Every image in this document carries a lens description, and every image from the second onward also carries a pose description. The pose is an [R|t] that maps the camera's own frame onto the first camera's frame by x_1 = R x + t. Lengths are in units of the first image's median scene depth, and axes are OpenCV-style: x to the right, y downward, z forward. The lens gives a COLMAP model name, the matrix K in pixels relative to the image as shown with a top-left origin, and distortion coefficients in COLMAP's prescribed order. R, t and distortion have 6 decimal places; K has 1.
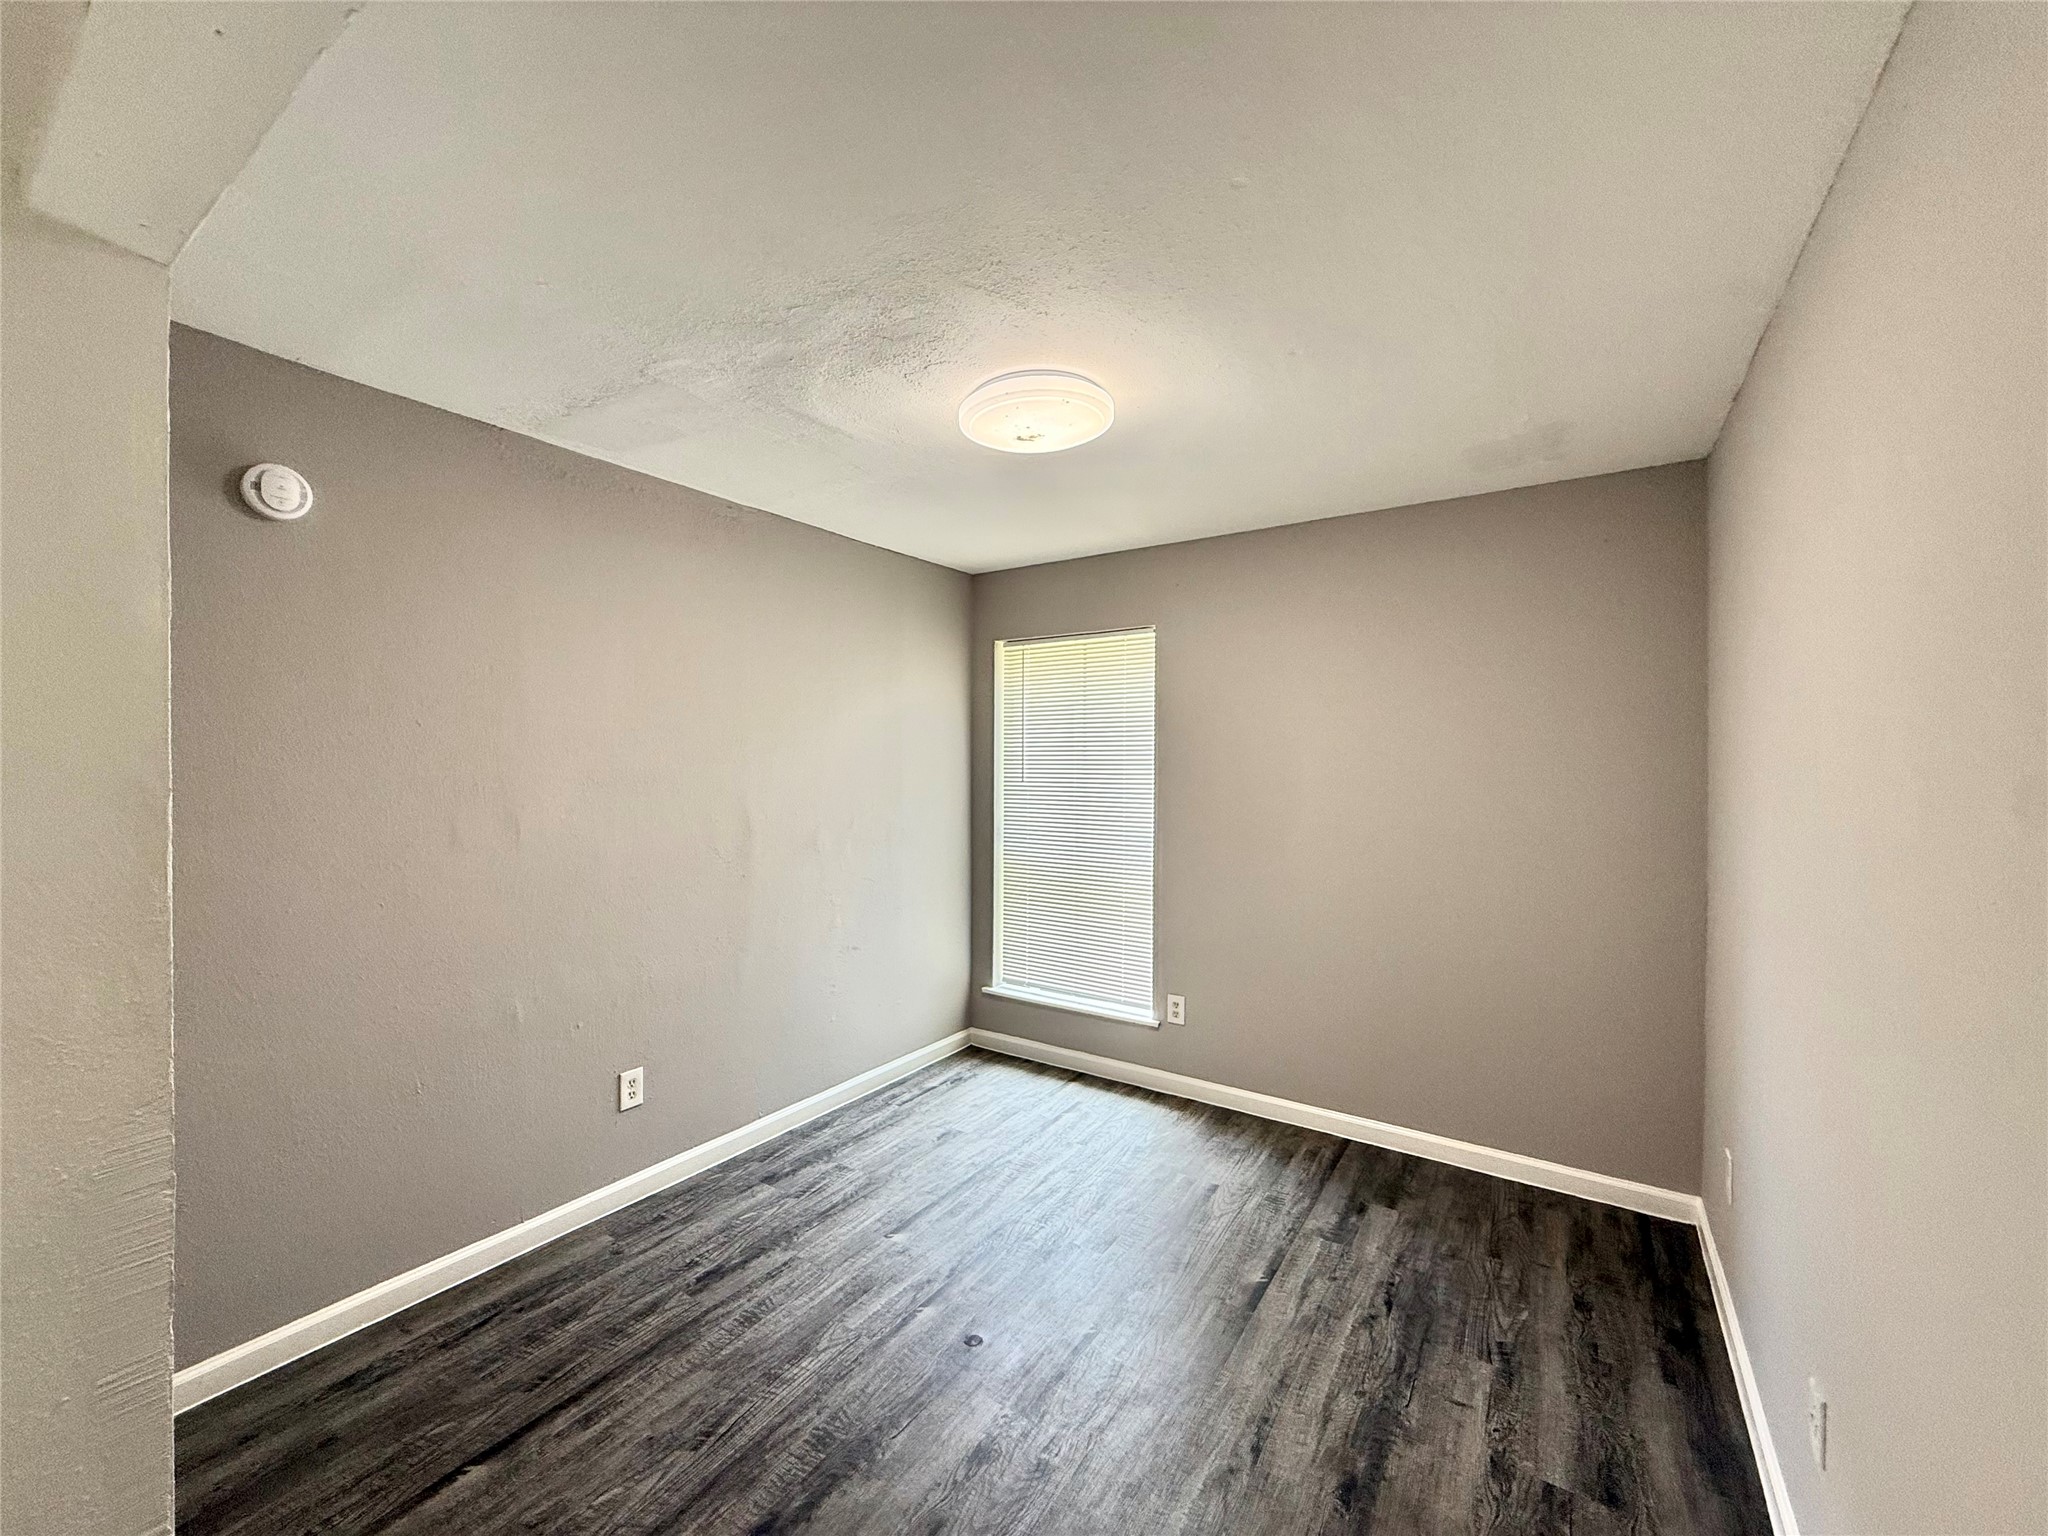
lens RADIAL K [[814.2, 0, 1024.2], [0, 814.2, 764.1], [0, 0, 1]] dist [0.001152, -0.000273]
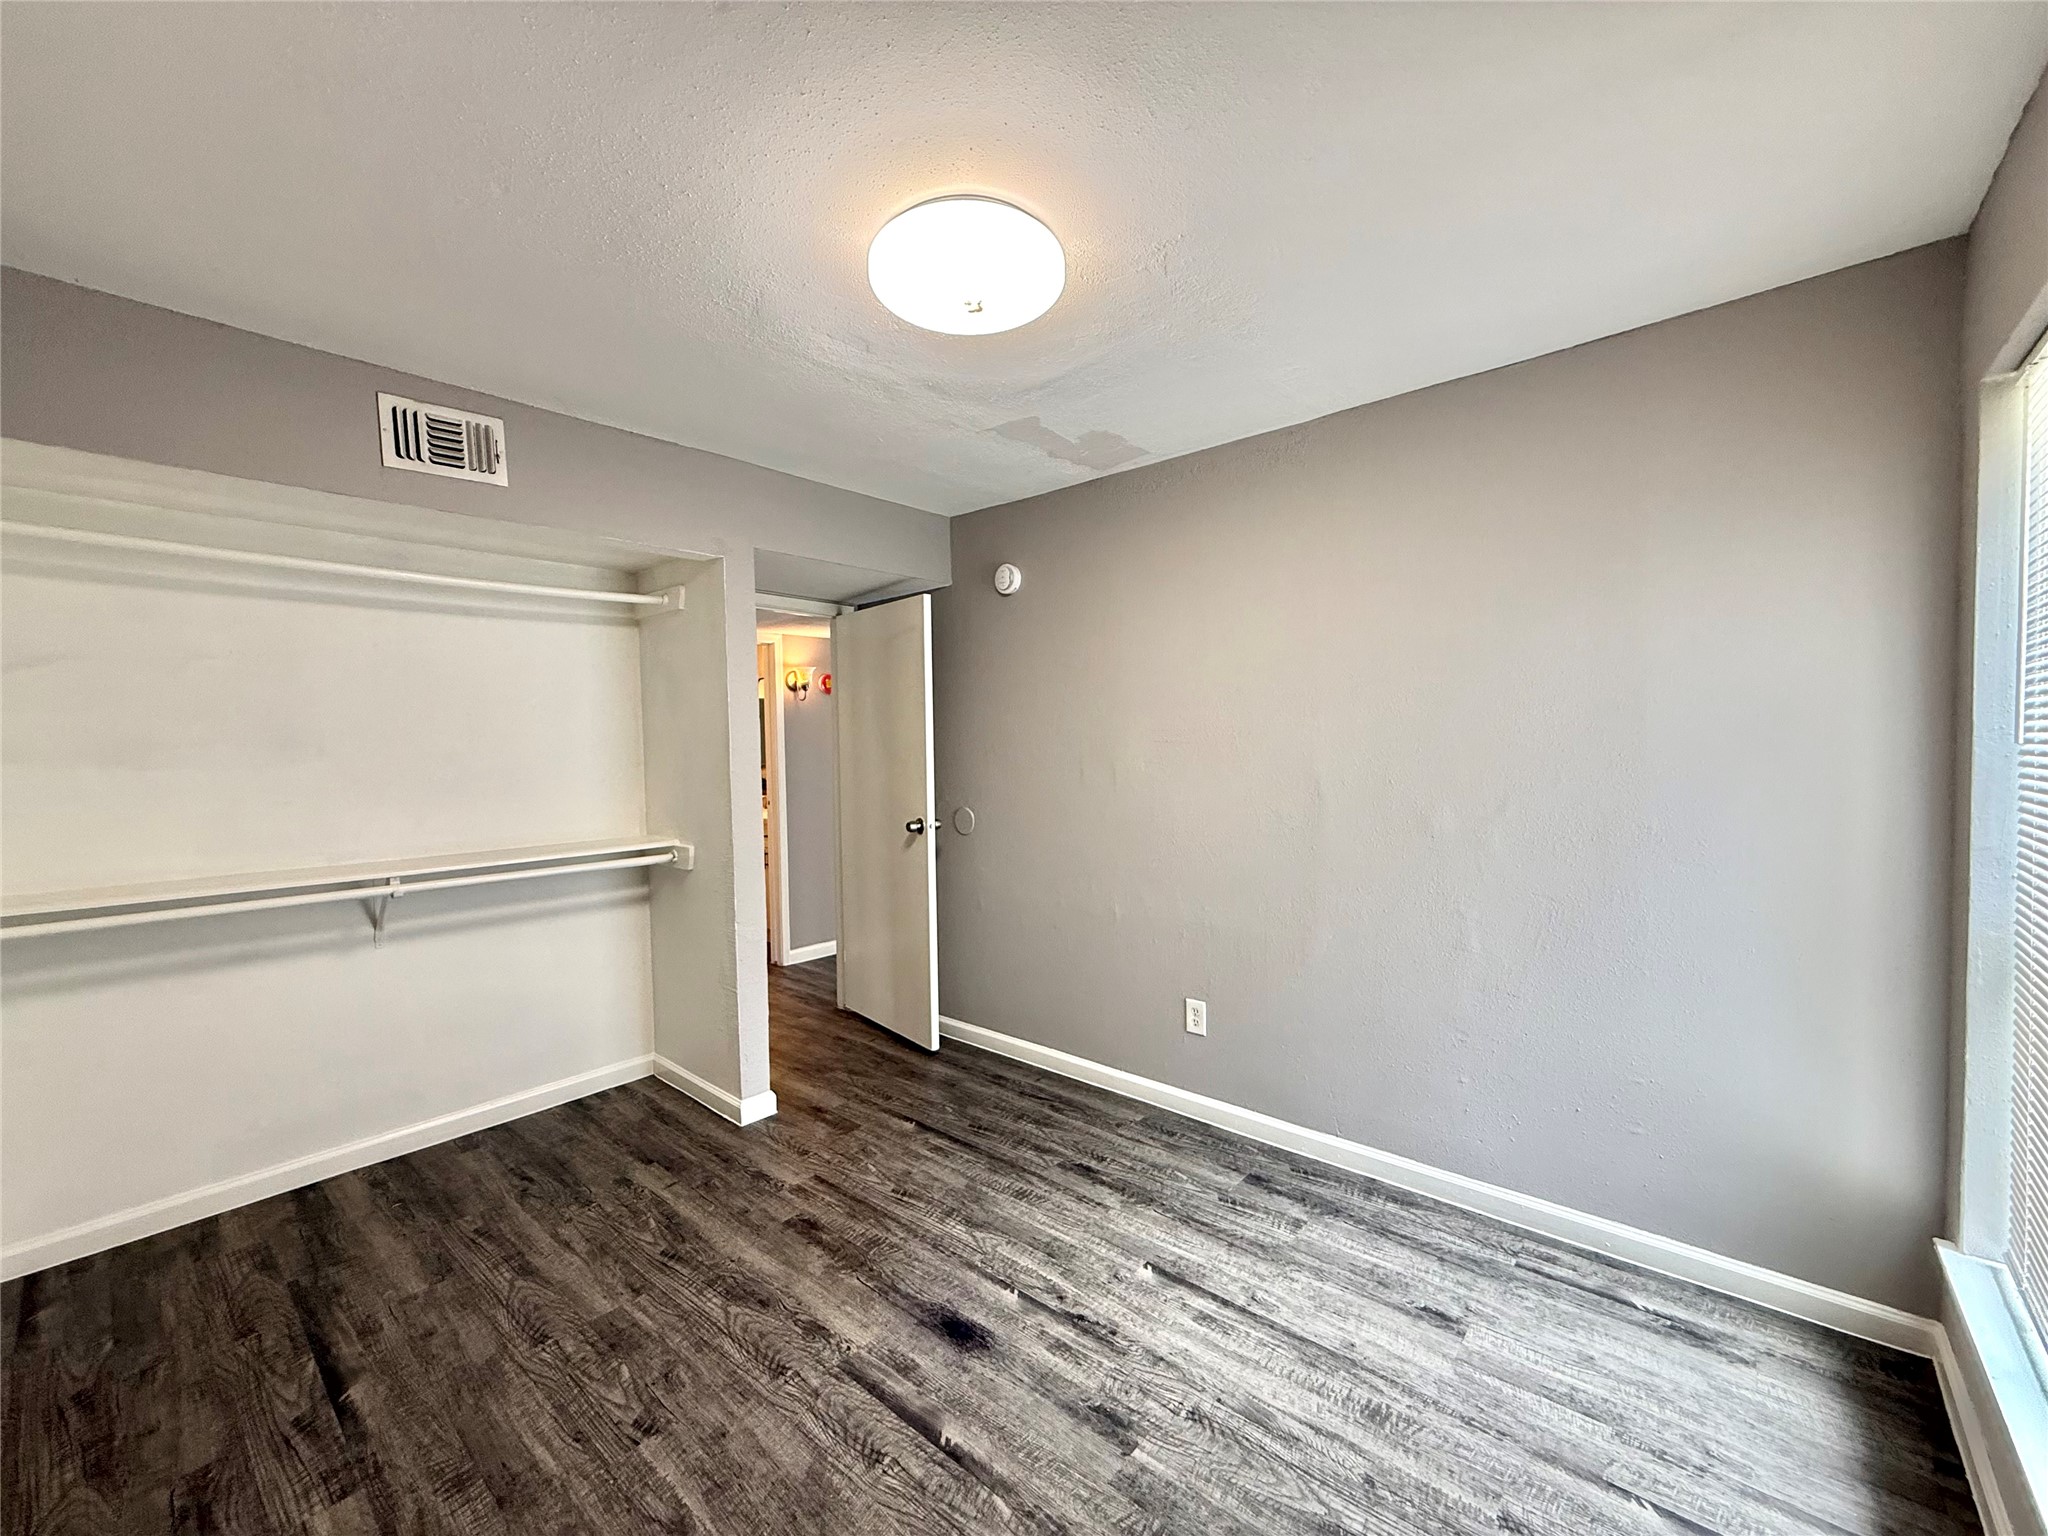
lens RADIAL K [[814.2, 0, 1018.2], [0, 814.2, 765.4], [0, 0, 1]] dist [0.001152, -0.000273]
pose [[-0.135378, 0.023692, -0.990511, 0.703538], [0.014293, 0.999657, 0.021957, 0.031683], [0.990691, -0.011185, -0.135670, 1.005940]]
